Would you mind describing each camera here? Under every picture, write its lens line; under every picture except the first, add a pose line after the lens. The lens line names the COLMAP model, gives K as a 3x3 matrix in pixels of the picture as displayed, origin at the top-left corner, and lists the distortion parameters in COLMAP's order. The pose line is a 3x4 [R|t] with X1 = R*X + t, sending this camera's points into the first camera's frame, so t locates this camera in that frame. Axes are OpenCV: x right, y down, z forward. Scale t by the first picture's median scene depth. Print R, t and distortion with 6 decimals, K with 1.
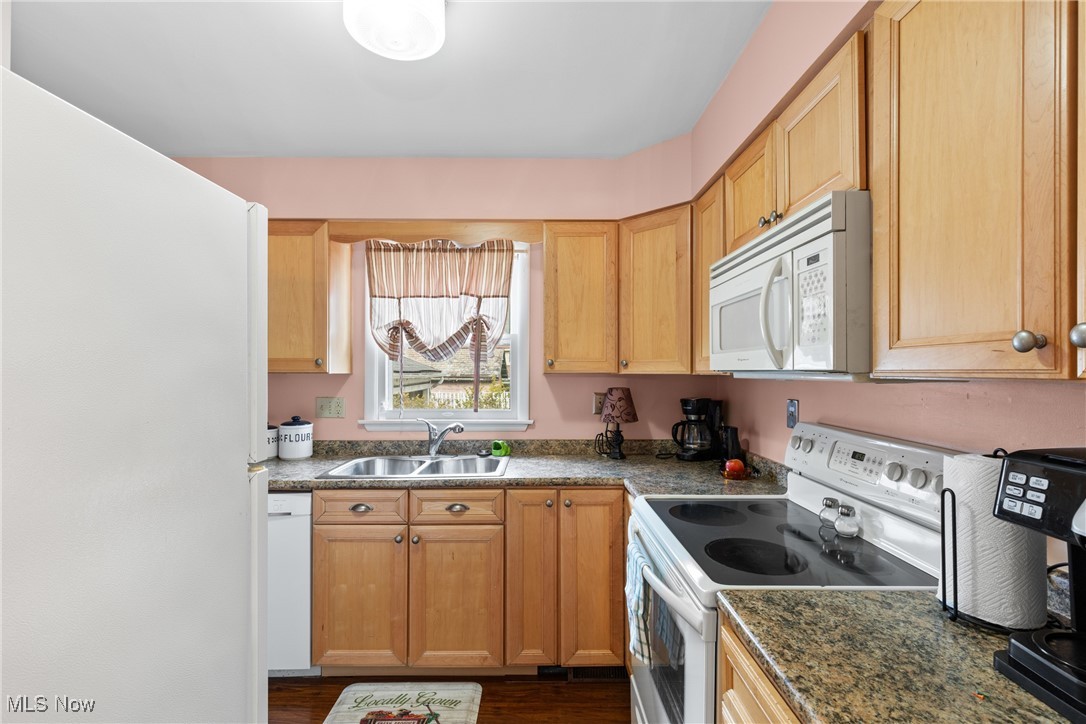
lens RADIAL K [[491.6, 0, 543.4], [0, 491.6, 366.3], [0, 0, 1]] dist [0.003270, 0.000239]
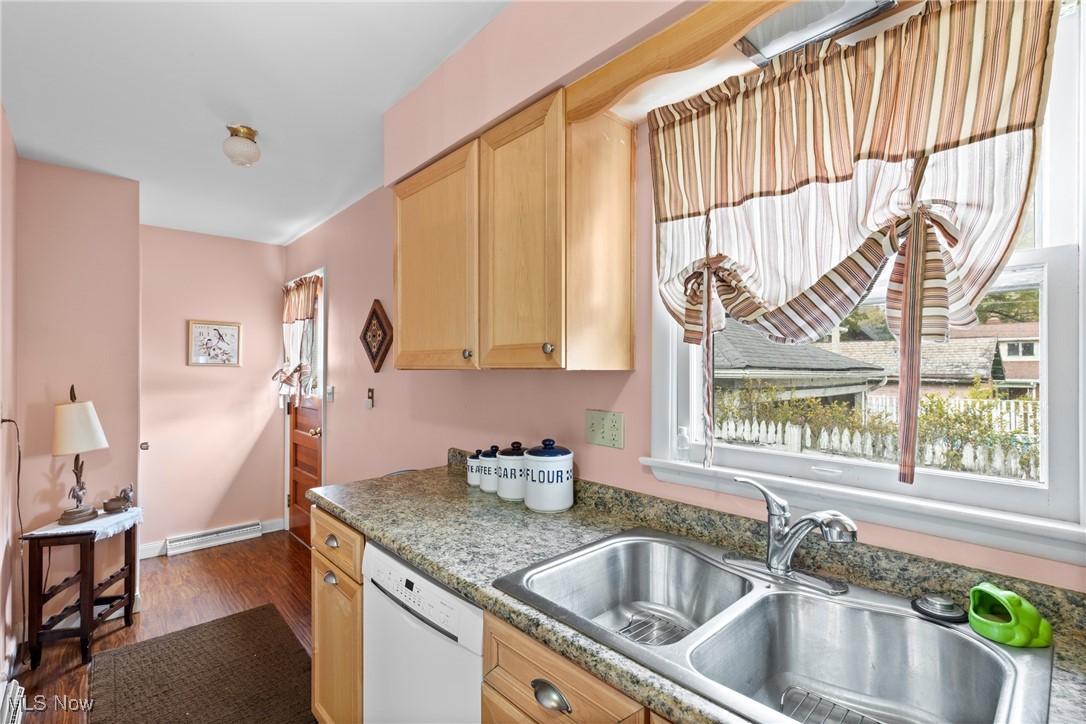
lens RADIAL K [[491.6, 0, 539.4], [0, 491.6, 365.4], [0, 0, 1]] dist [0.003270, 0.000239]
pose [[0.676709, -0.003373, -0.736243, -0.055052], [0.005363, 0.999986, 0.000349, 0.008512], [0.736231, -0.004184, 0.676717, 0.562190]]
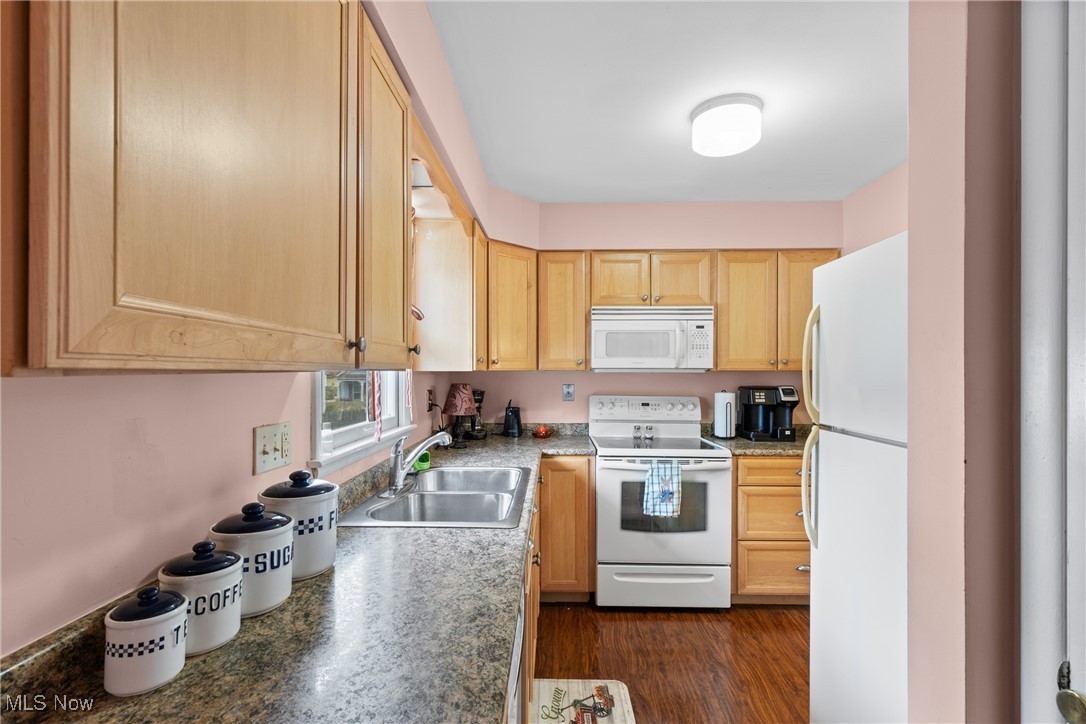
lens RADIAL K [[491.6, 0, 543.9], [0, 491.6, 366.6], [0, 0, 1]] dist [0.003270, 0.000239]
pose [[0.016761, 0.004765, 0.999848, -0.902223], [-0.008738, 0.999951, -0.004619, 0.008467], [-0.999821, -0.008659, 0.016802, 0.759380]]
